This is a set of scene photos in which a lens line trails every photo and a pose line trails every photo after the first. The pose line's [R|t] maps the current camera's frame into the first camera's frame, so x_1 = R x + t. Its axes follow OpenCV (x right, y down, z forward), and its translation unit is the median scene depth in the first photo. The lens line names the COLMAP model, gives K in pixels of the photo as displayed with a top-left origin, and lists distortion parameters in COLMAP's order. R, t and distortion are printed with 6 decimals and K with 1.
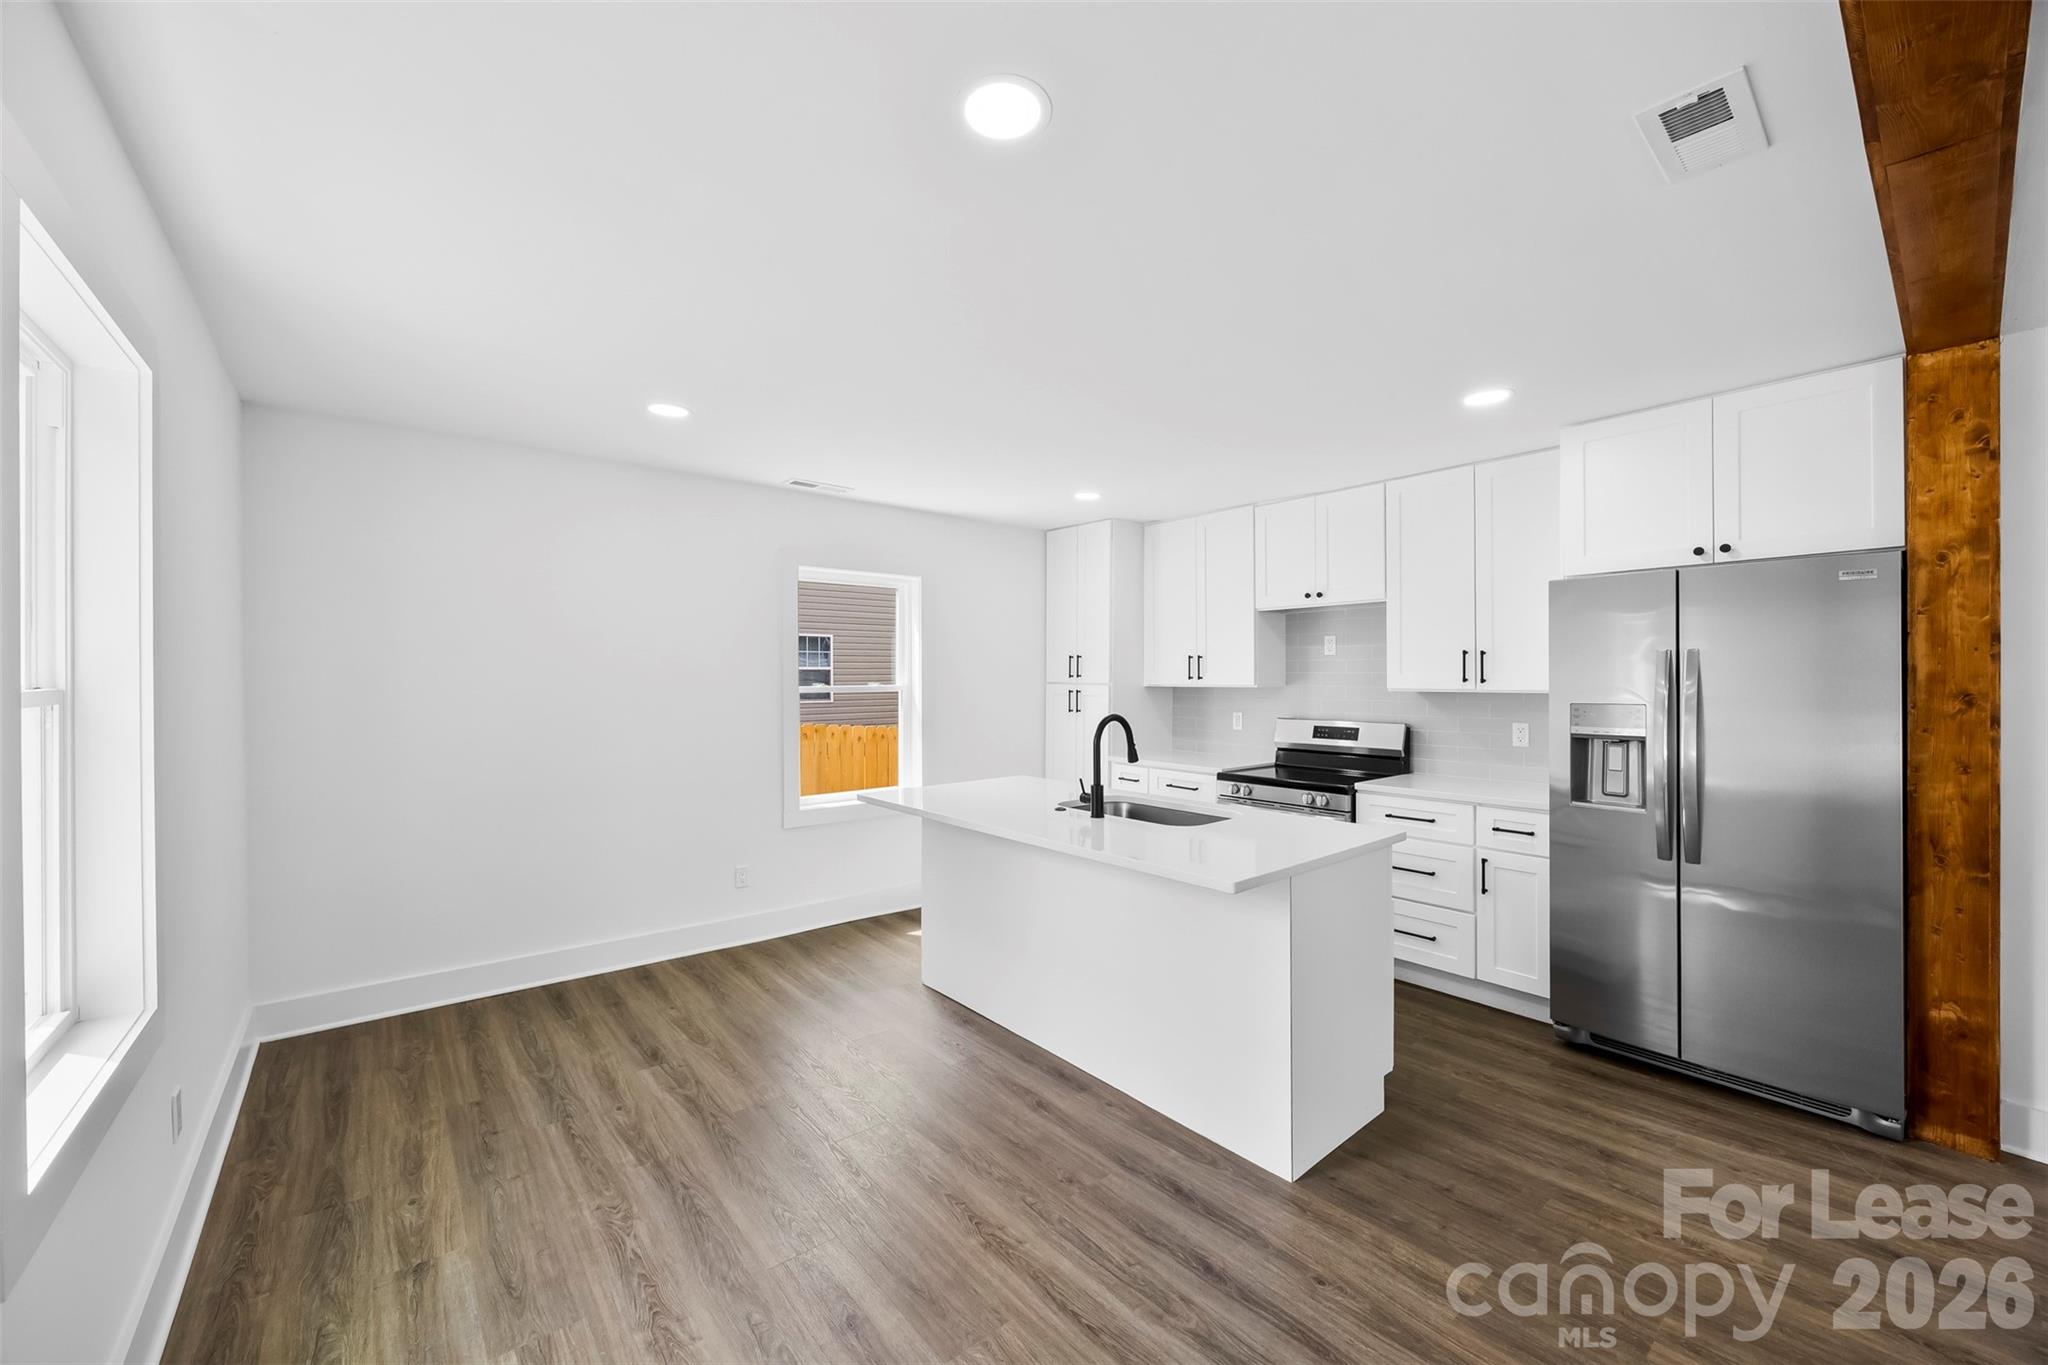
lens RADIAL K [[787.4, 0, 1035.6], [0, 787.4, 677.1], [0, 0, 1]] dist [-0.008443, 0.001046]
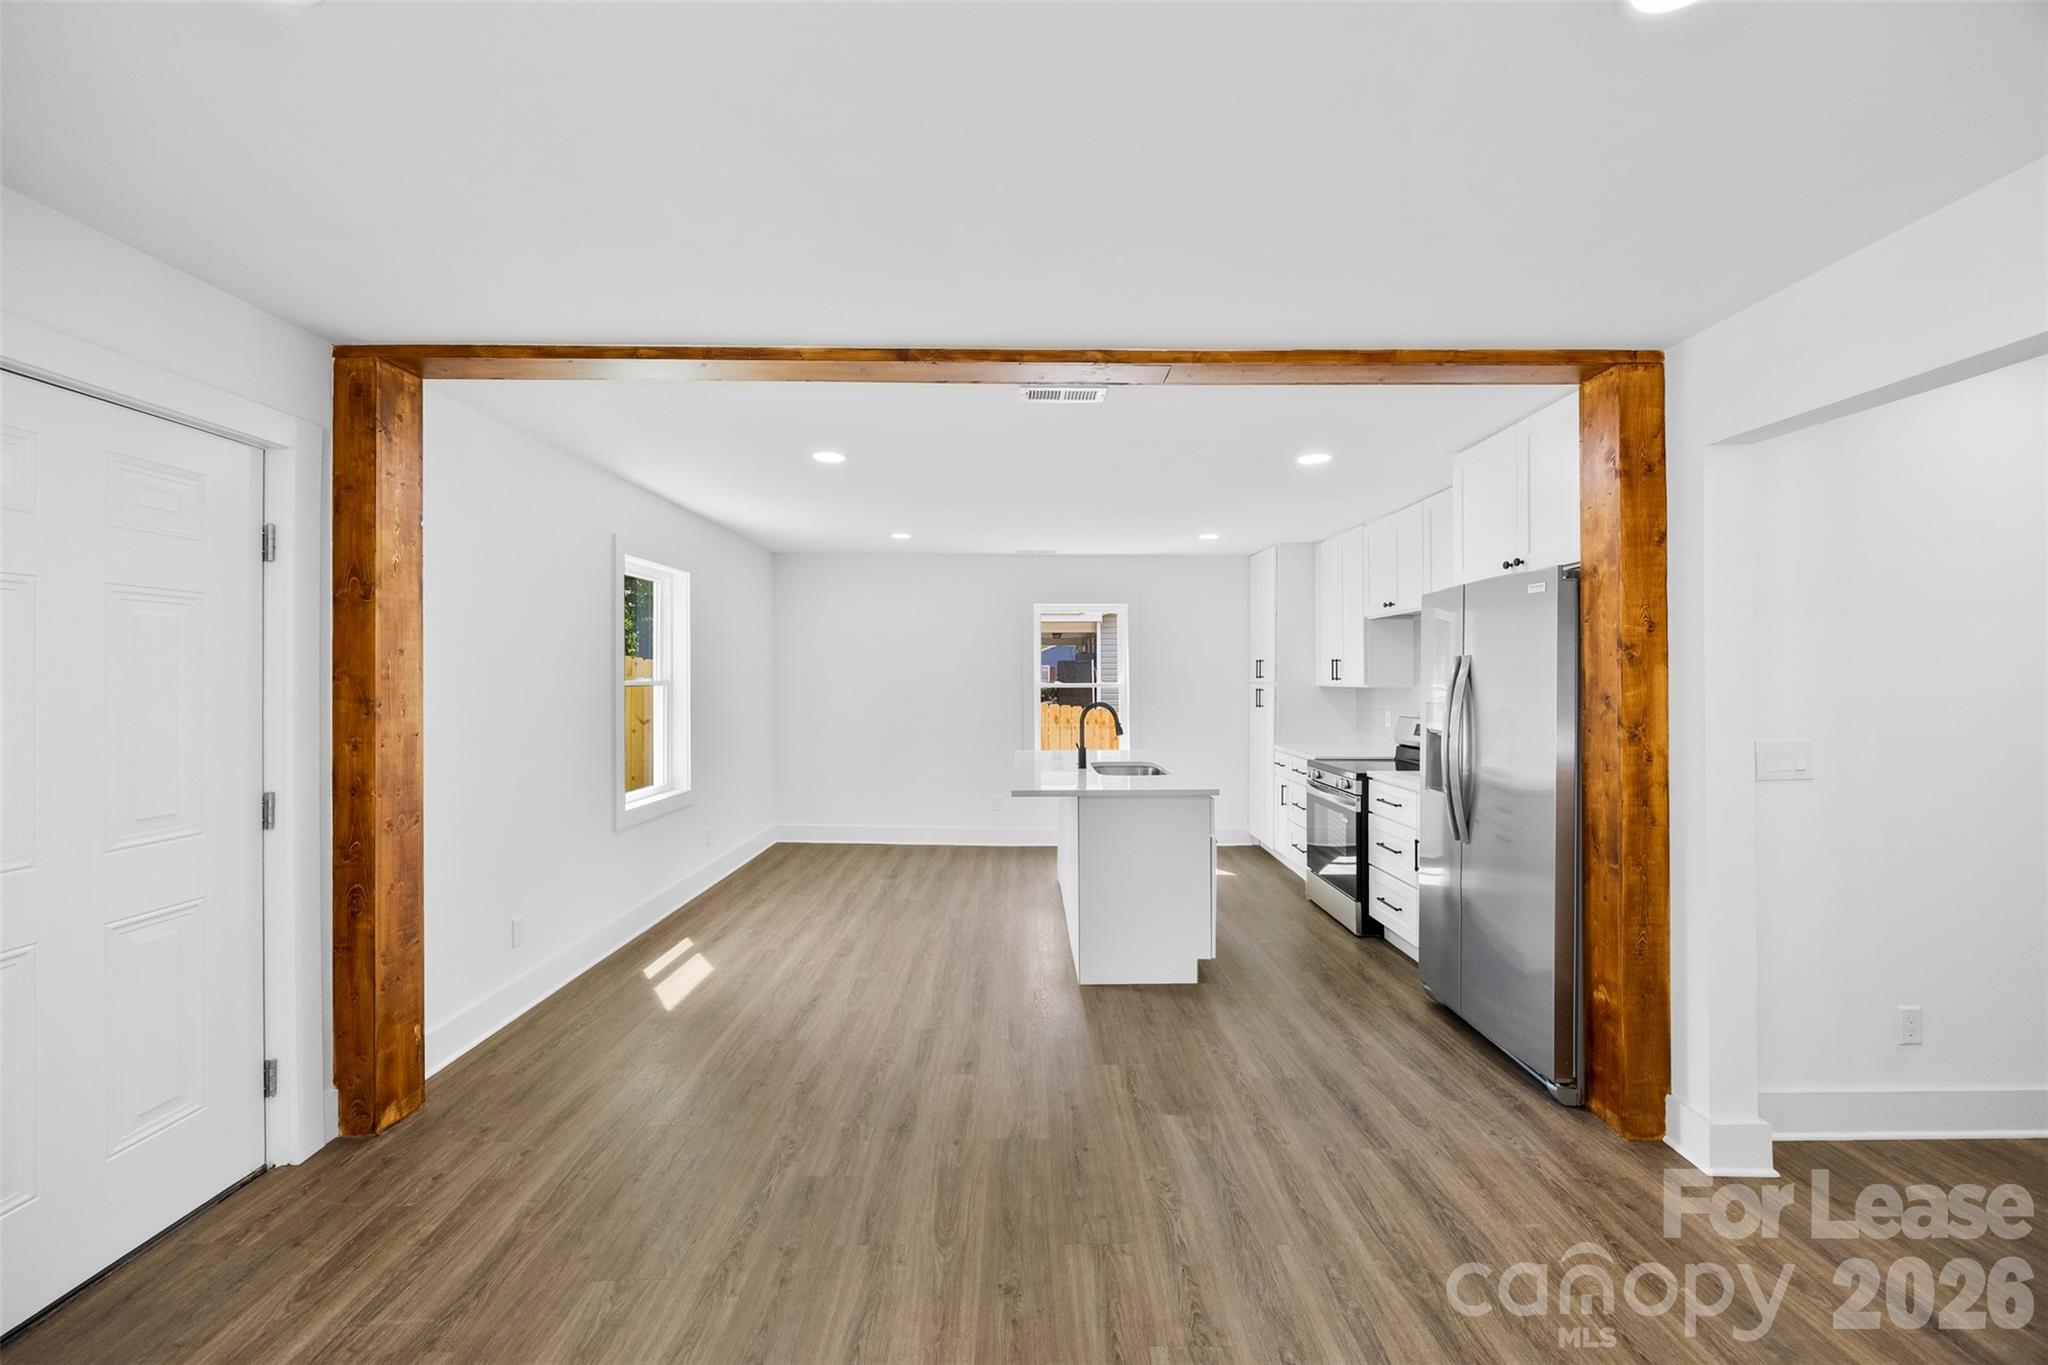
lens RADIAL K [[787.4, 0, 1021.2], [0, 787.4, 671.2], [0, 0, 1]] dist [-0.008443, 0.001046]
pose [[0.764408, -0.003462, -0.644723, 0.941606], [-0.000903, 0.999979, -0.006440, -0.004091], [0.644732, 0.005505, 0.764389, -0.253070]]
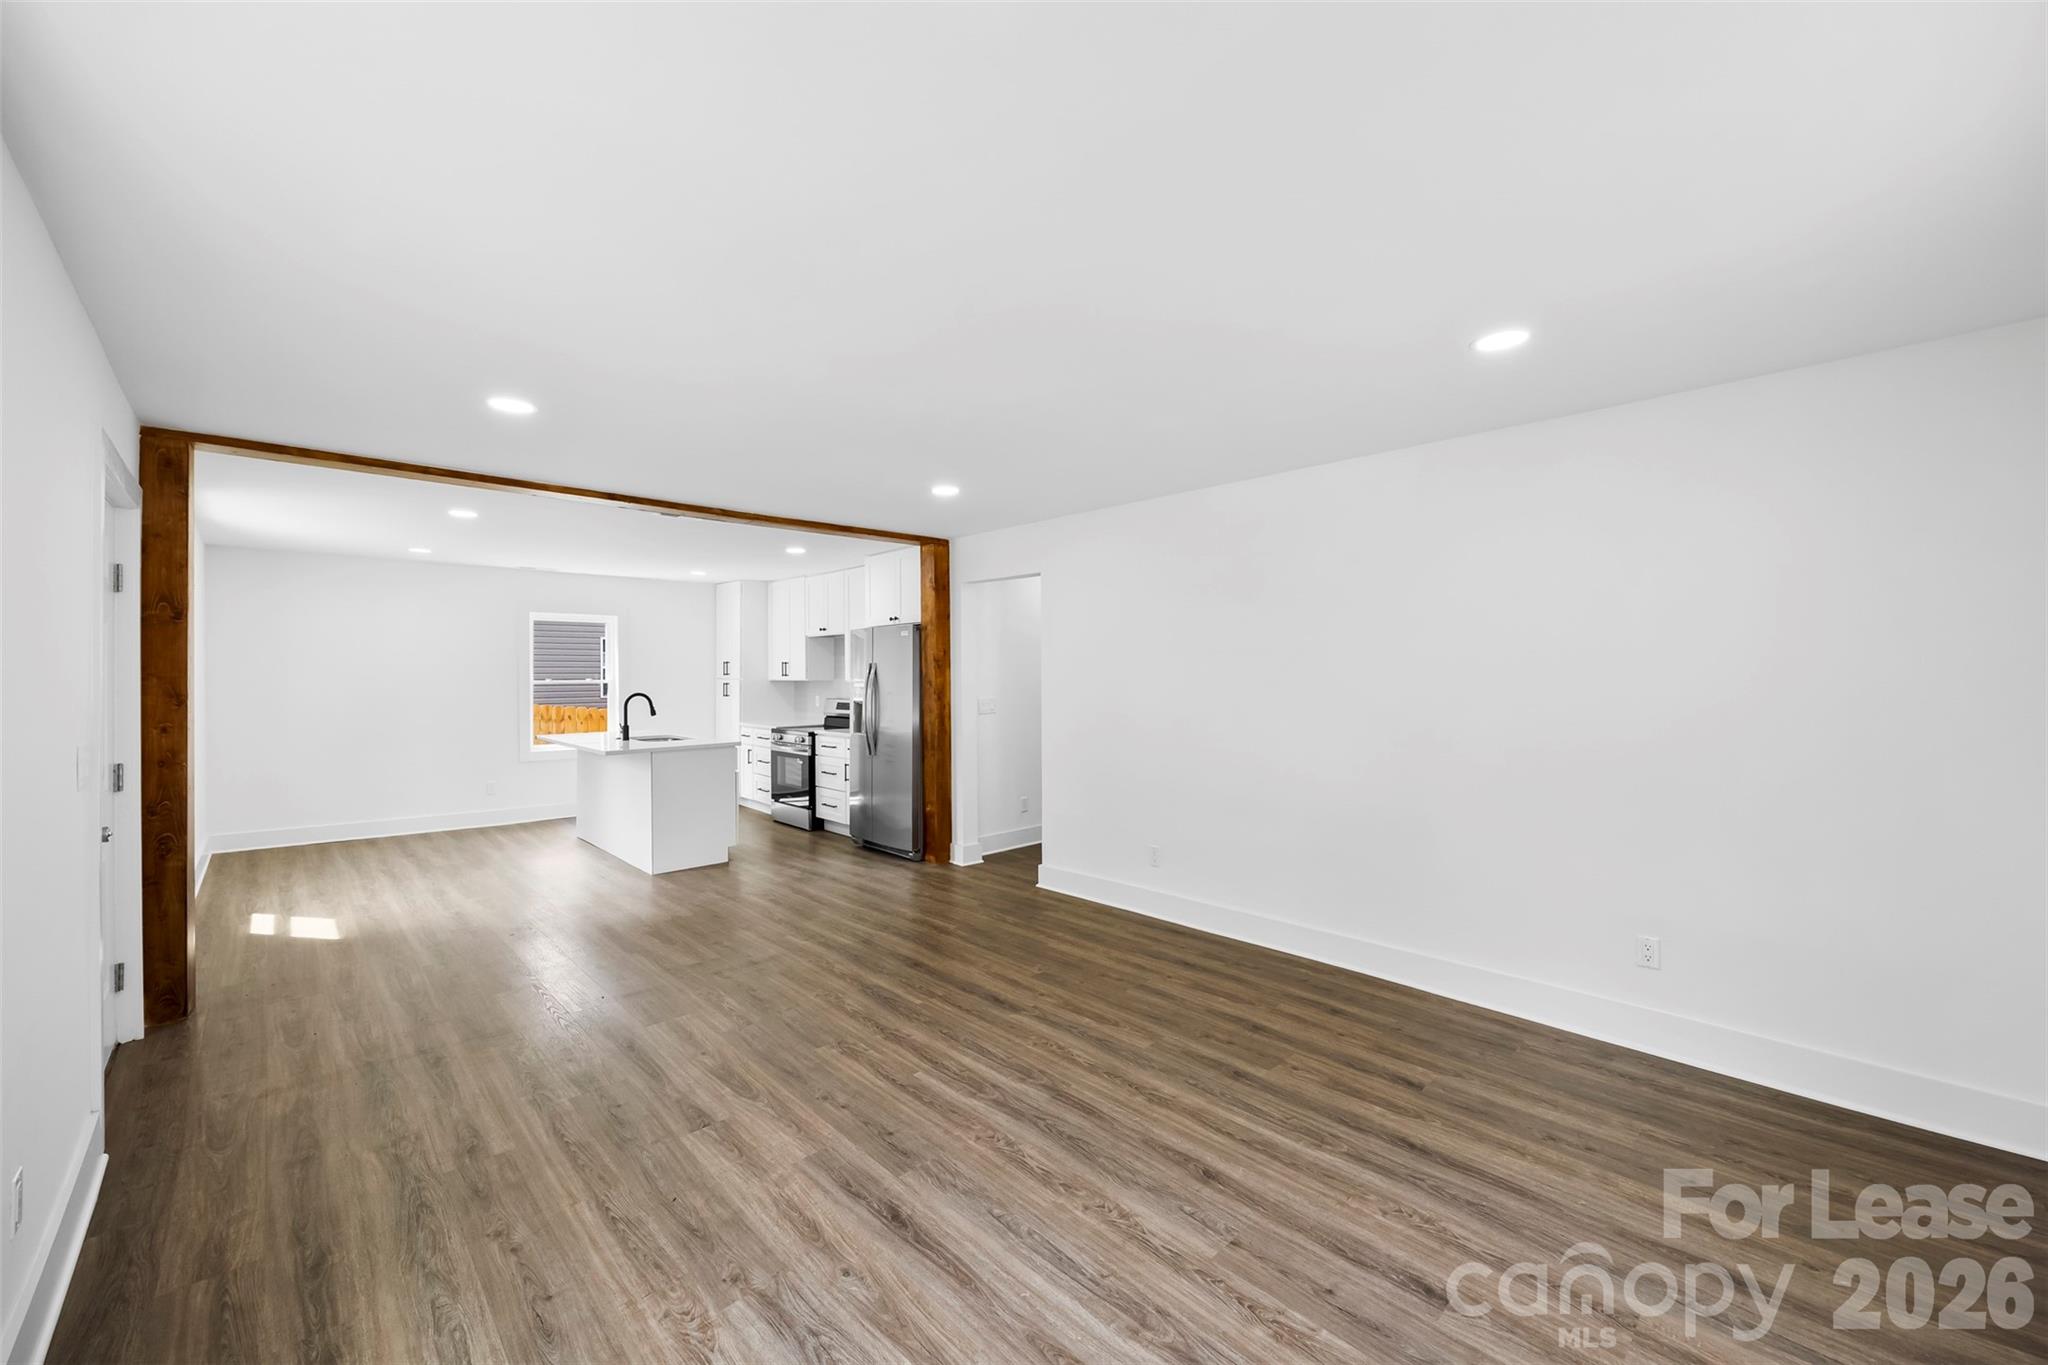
lens RADIAL K [[787.4, 0, 1043.7], [0, 787.4, 678.9], [0, 0, 1]] dist [-0.008443, 0.001046]
pose [[0.997273, -0.004043, 0.073684, 1.016452], [0.003446, 0.999960, 0.008217, -0.005735], [-0.073714, -0.007941, 0.997248, -1.176431]]
